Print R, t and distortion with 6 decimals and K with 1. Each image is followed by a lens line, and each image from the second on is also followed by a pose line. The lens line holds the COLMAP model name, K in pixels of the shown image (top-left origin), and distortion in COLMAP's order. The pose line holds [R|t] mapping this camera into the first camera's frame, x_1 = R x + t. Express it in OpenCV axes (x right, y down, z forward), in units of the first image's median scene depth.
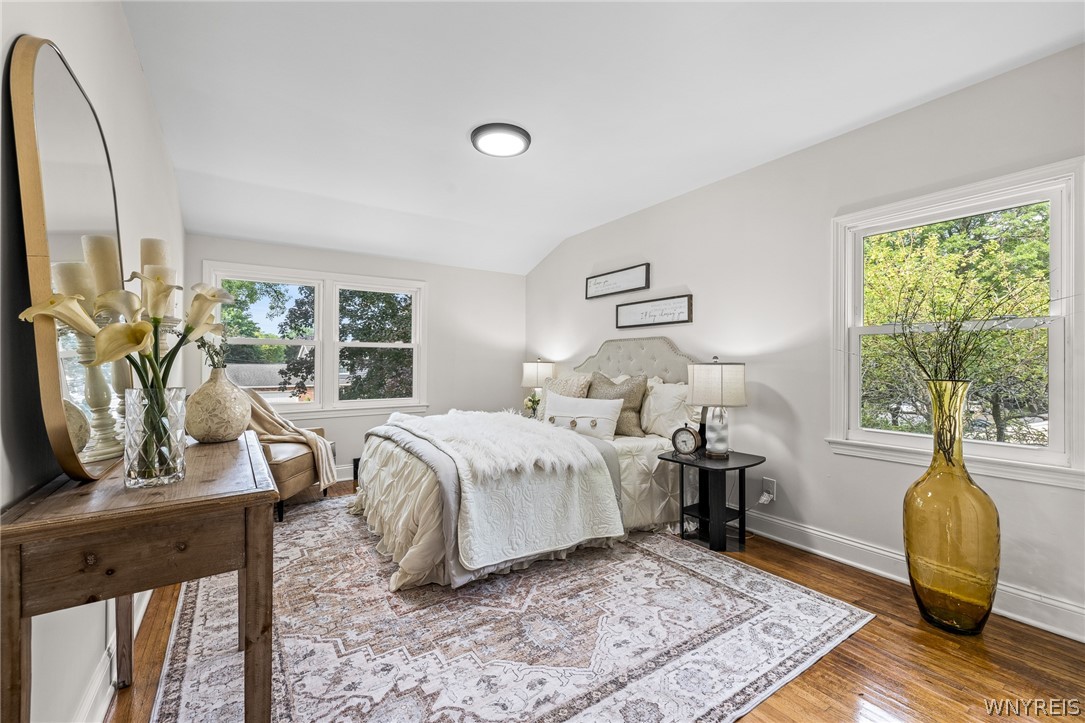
lens RADIAL K [[461.5, 0, 542.0], [0, 461.5, 360.7], [0, 0, 1]] dist [-0.000212, -0.000044]
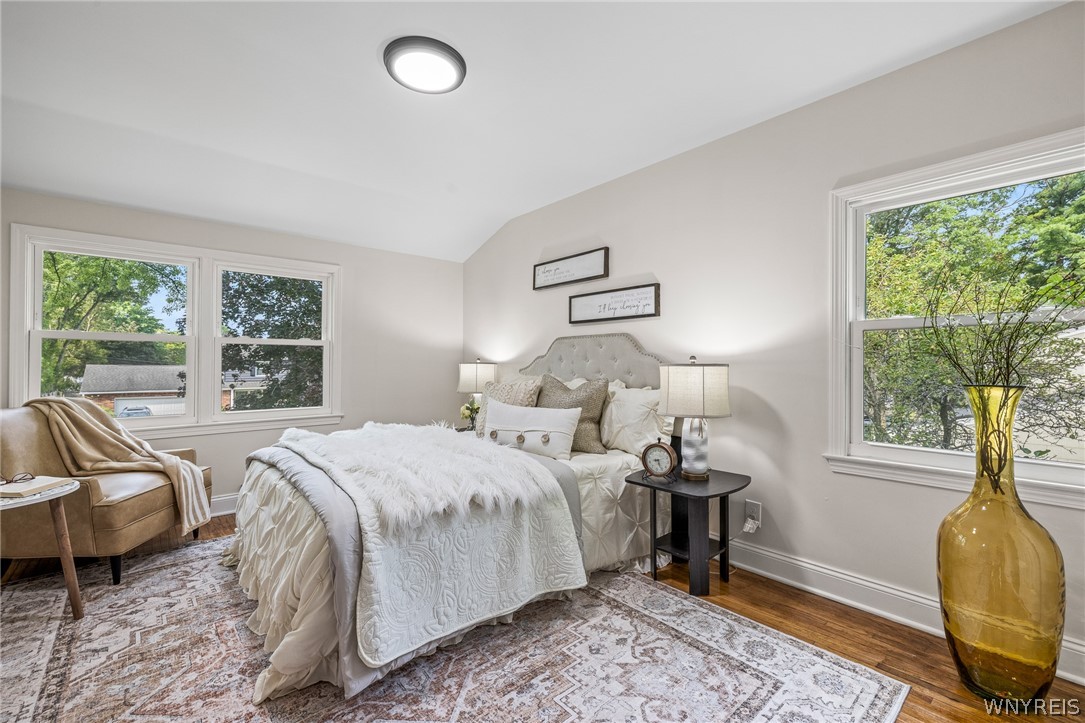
lens RADIAL K [[430.7, 0, 539.9], [0, 430.7, 357.6], [0, 0, 1]] dist [-0.002979, -0.000361]
pose [[0.991630, 0.000757, 0.129110, 0.004608], [0.000394, 0.999960, -0.008893, 0.000294], [-0.129112, 0.008869, 0.991590, 0.290064]]
